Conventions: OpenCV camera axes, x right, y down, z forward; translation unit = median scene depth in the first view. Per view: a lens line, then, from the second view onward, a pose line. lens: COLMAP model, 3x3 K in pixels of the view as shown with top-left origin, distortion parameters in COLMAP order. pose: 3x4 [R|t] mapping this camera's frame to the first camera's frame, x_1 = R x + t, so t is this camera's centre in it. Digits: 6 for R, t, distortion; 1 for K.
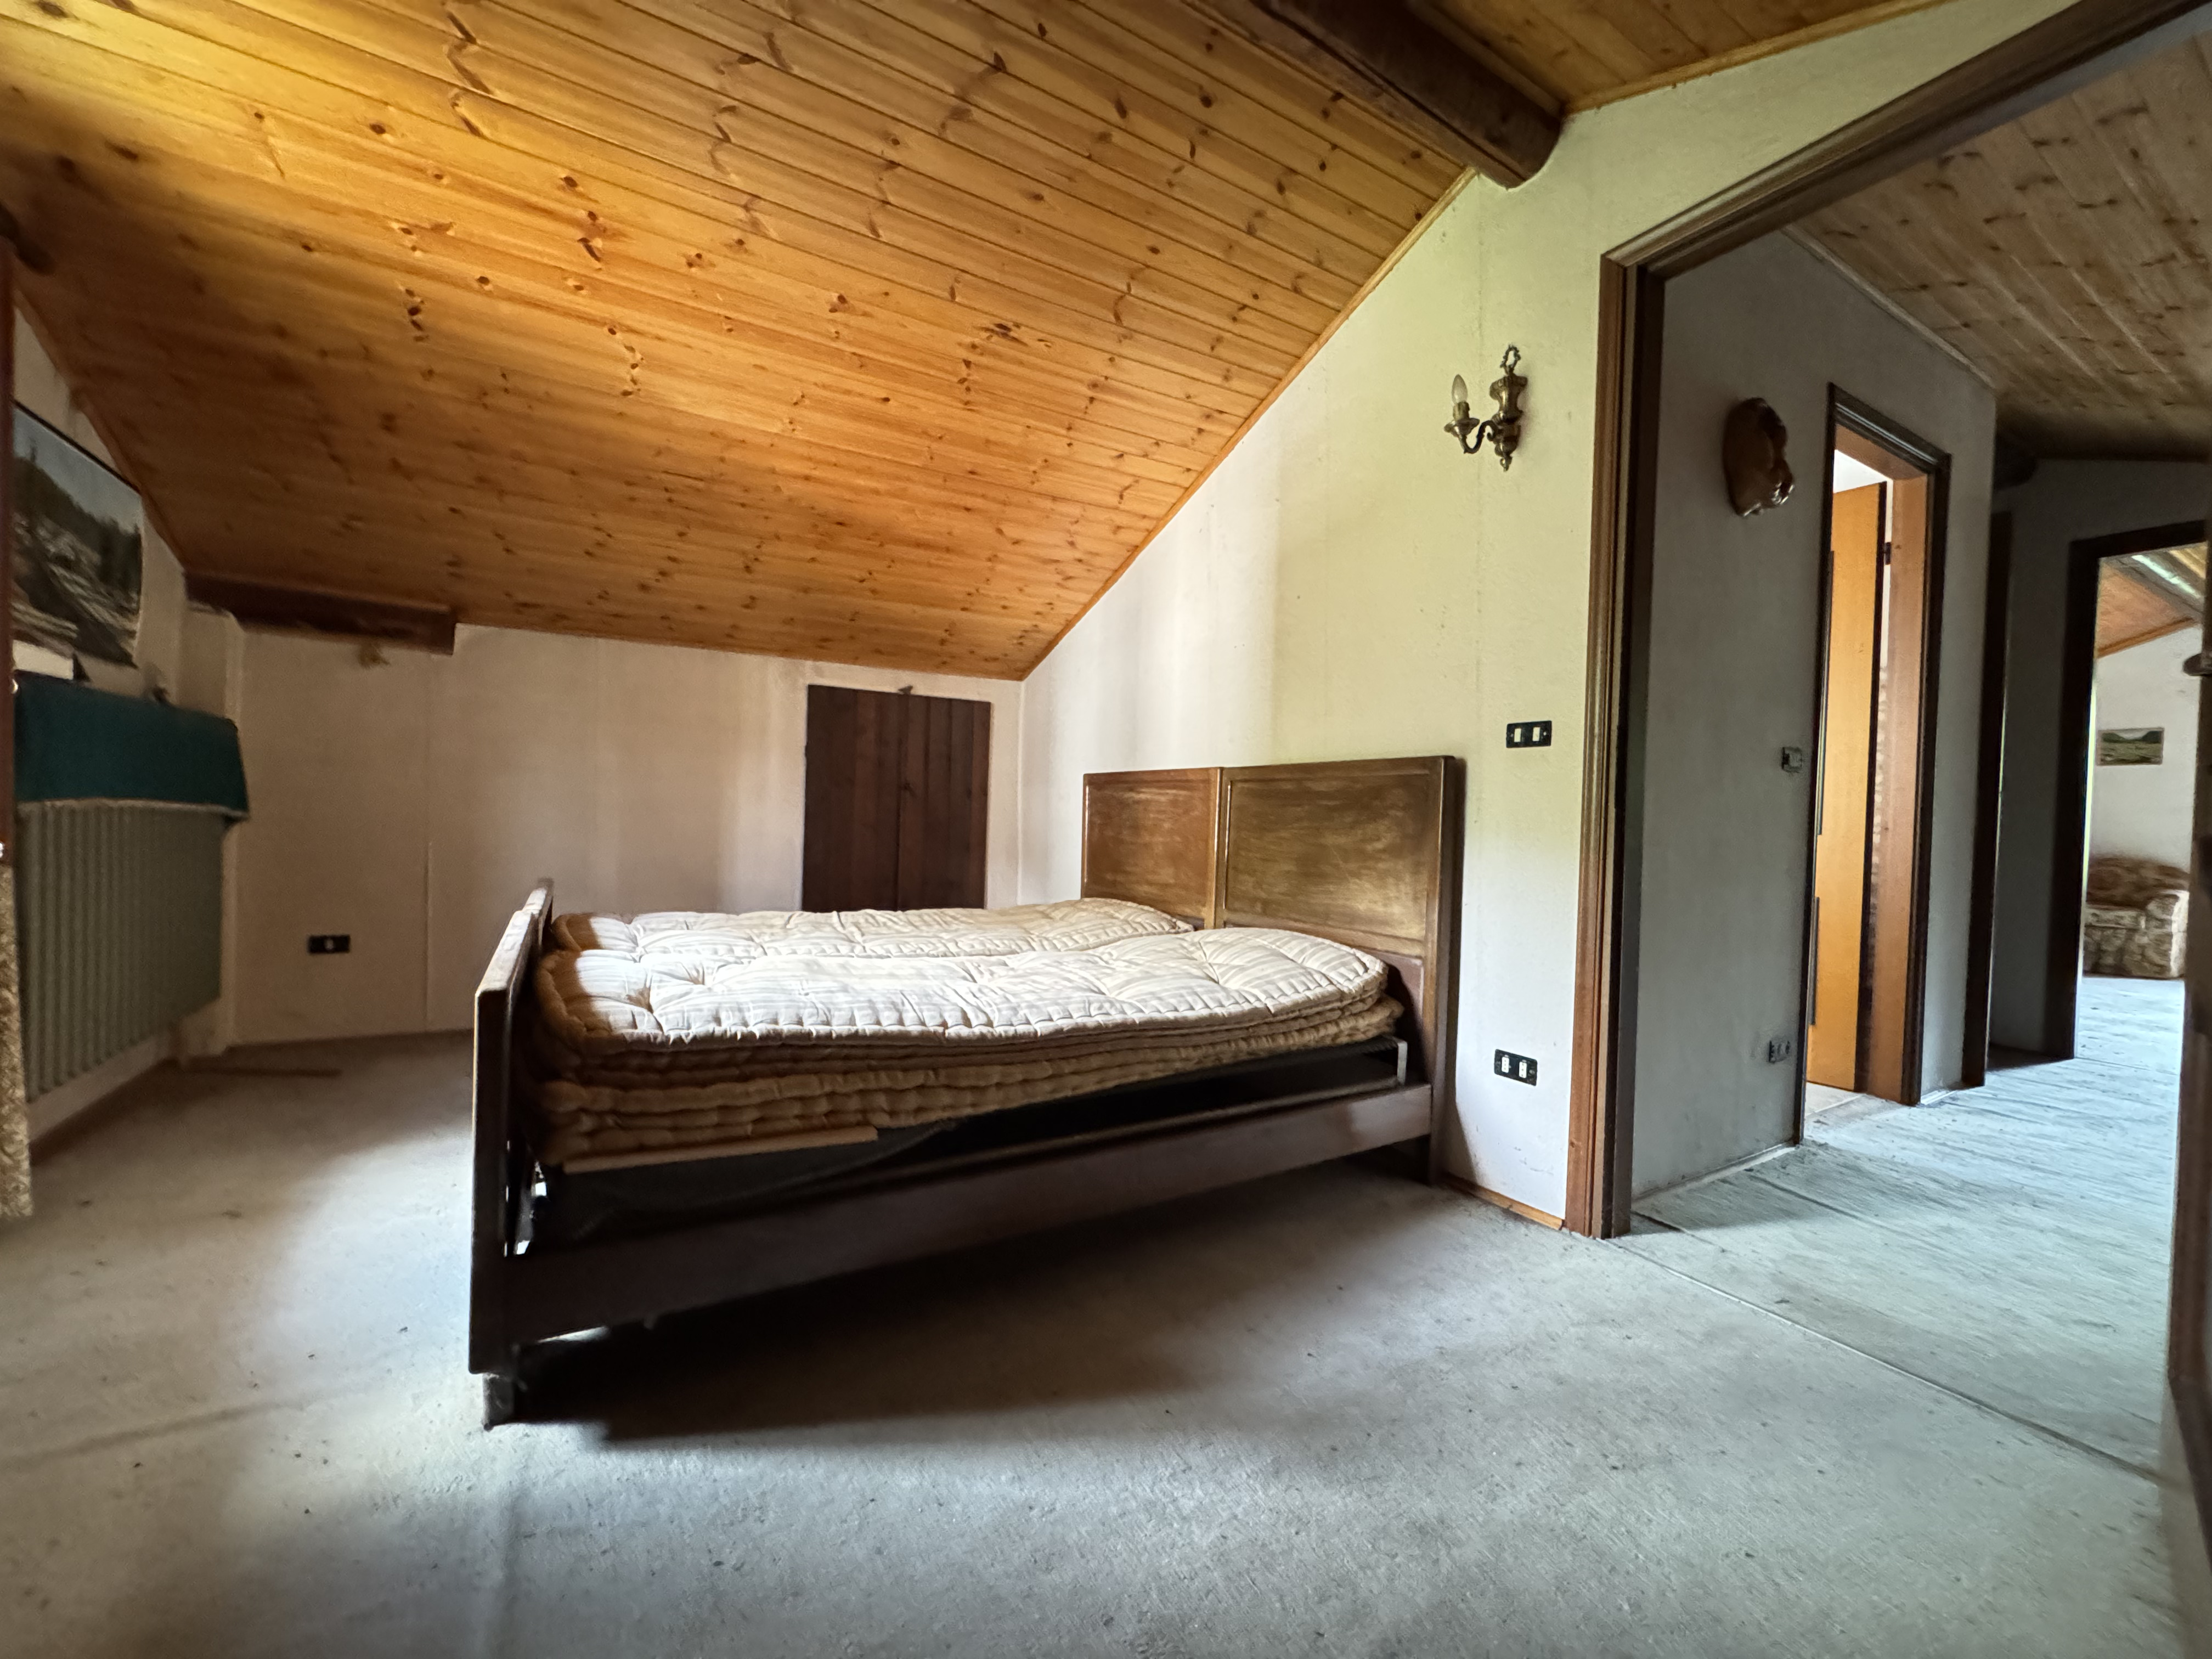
lens RADIAL K [[881.6, 0, 1109.3], [0, 881.6, 834.4], [0, 0, 1]] dist [-0.002584, -0.000216]
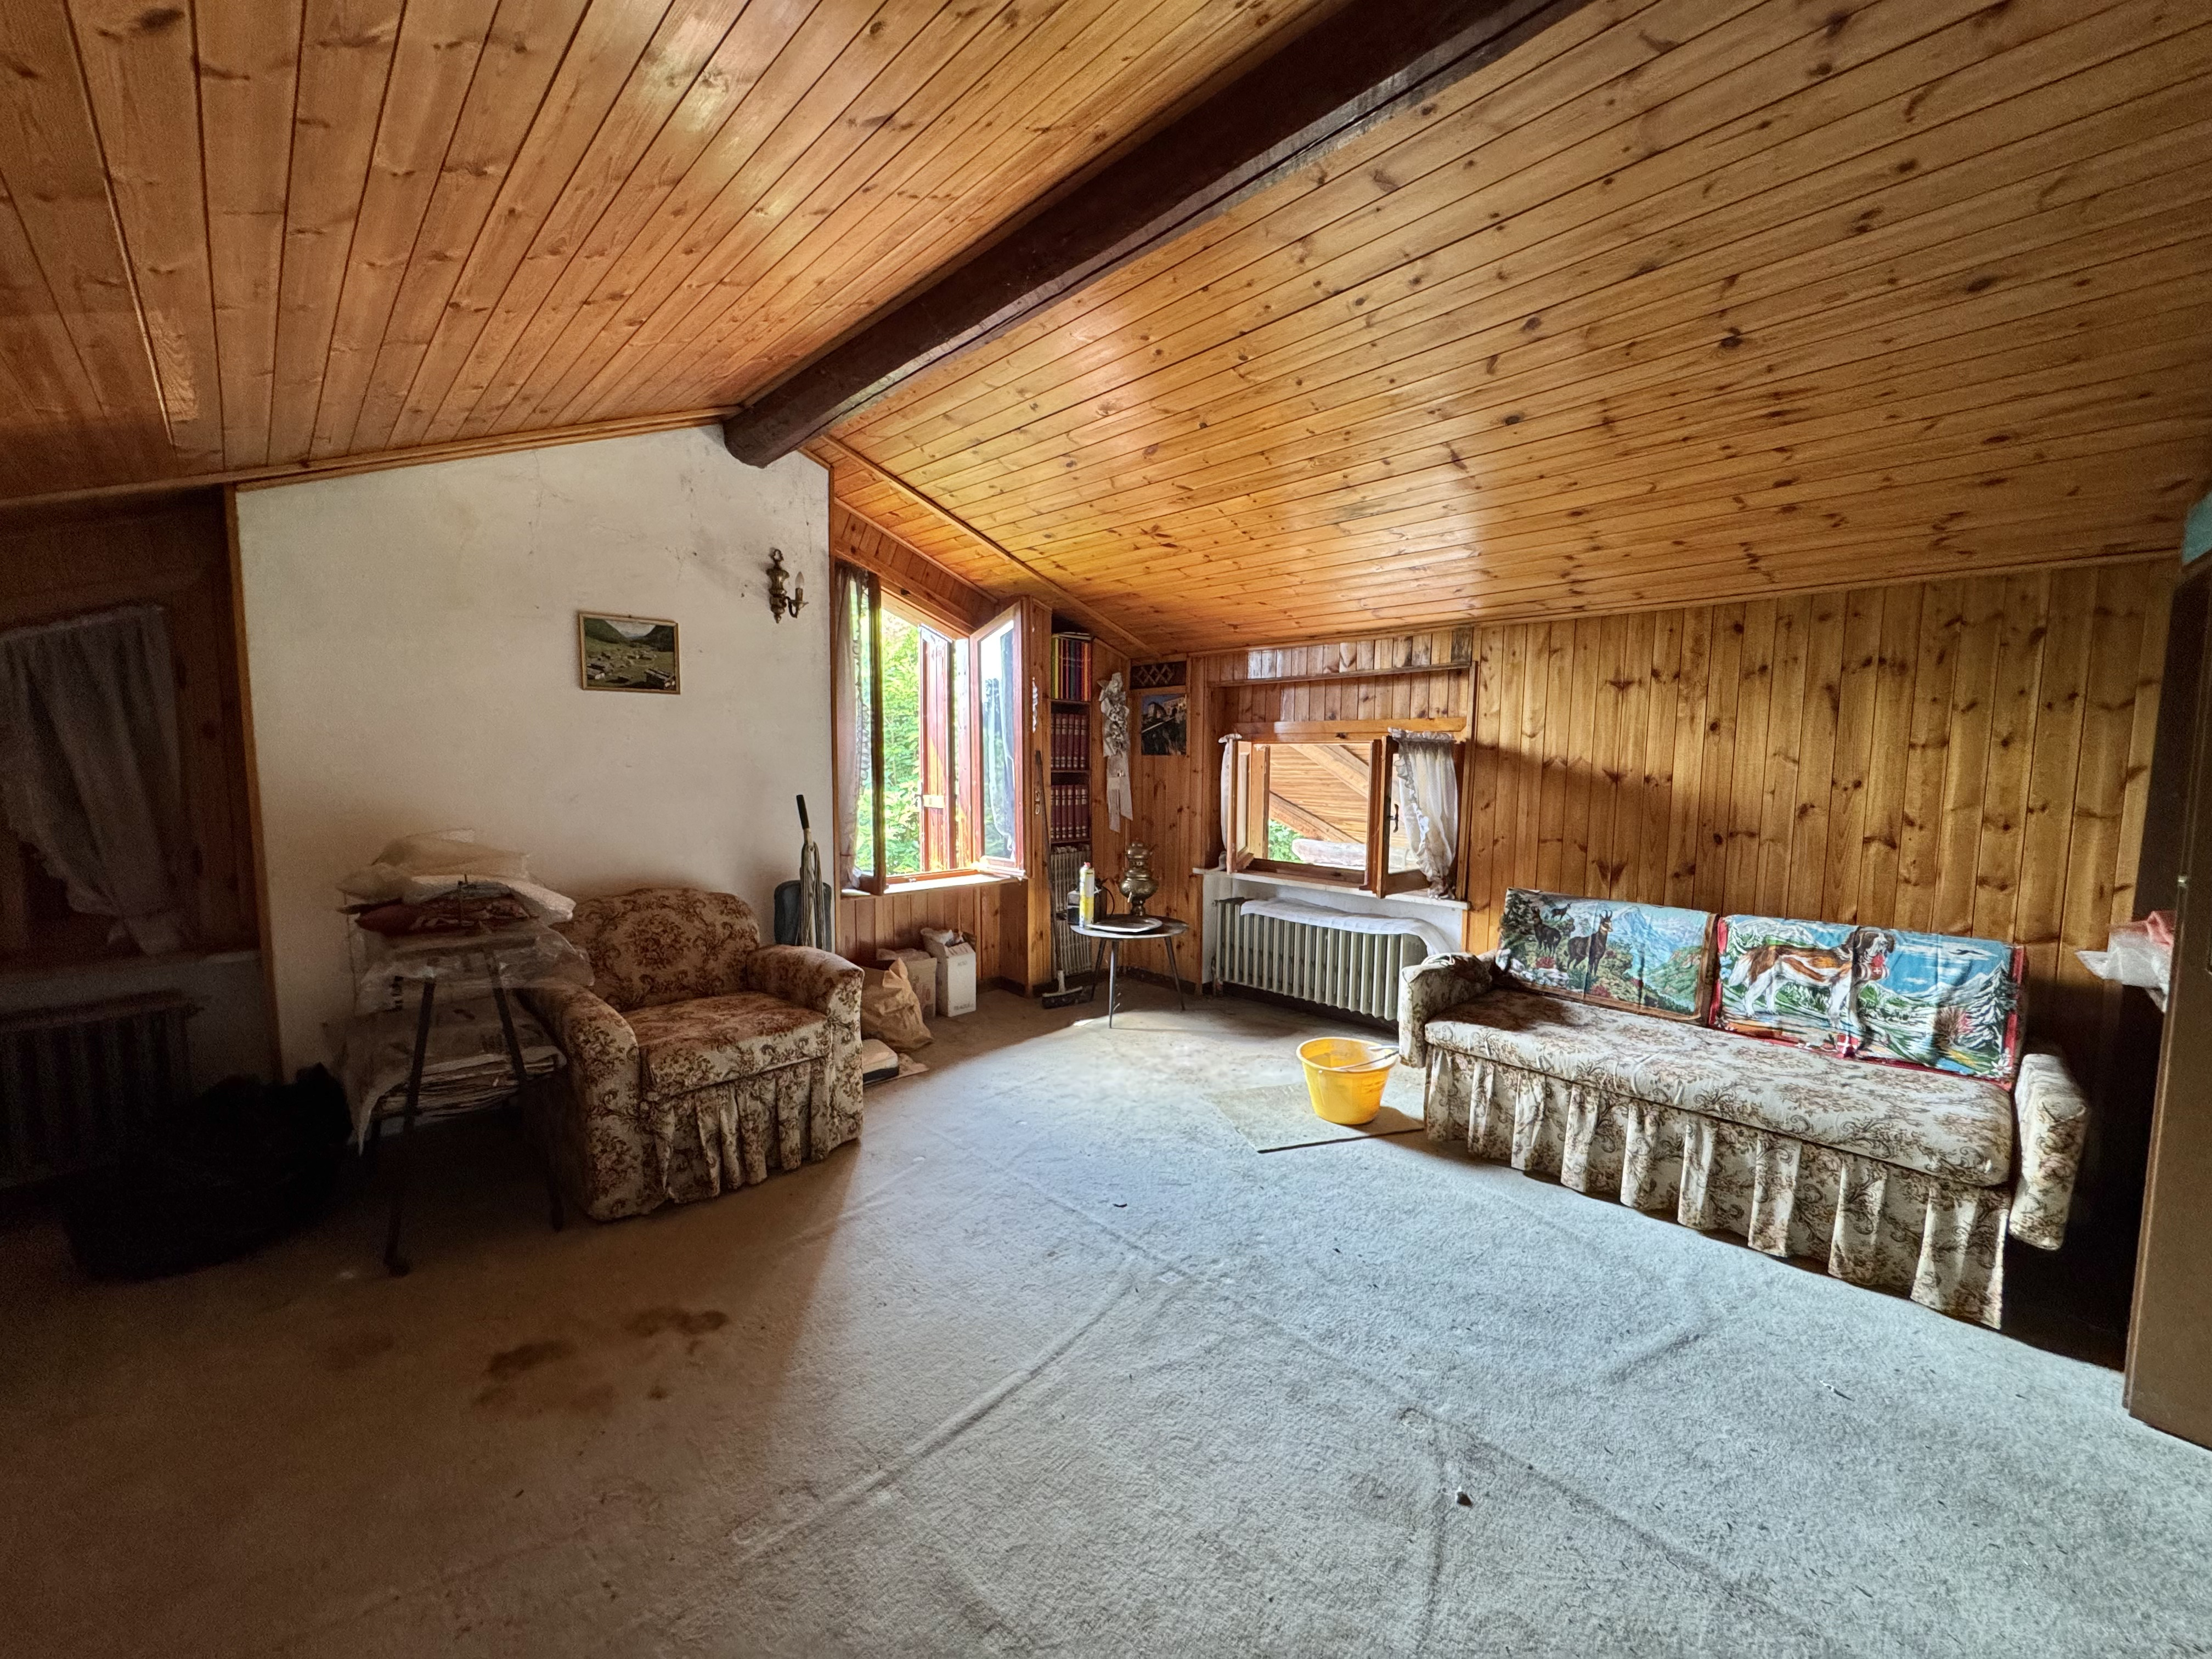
lens RADIAL K [[881.6, 0, 1109.3], [0, 881.6, 834.4], [0, 0, 1]] dist [-0.002584, -0.000216]
pose [[-0.239435, -0.115071, 0.964069, 0.638228], [0.006395, 0.992743, 0.120081, -0.058946], [-0.970891, 0.034916, -0.236962, 0.881185]]
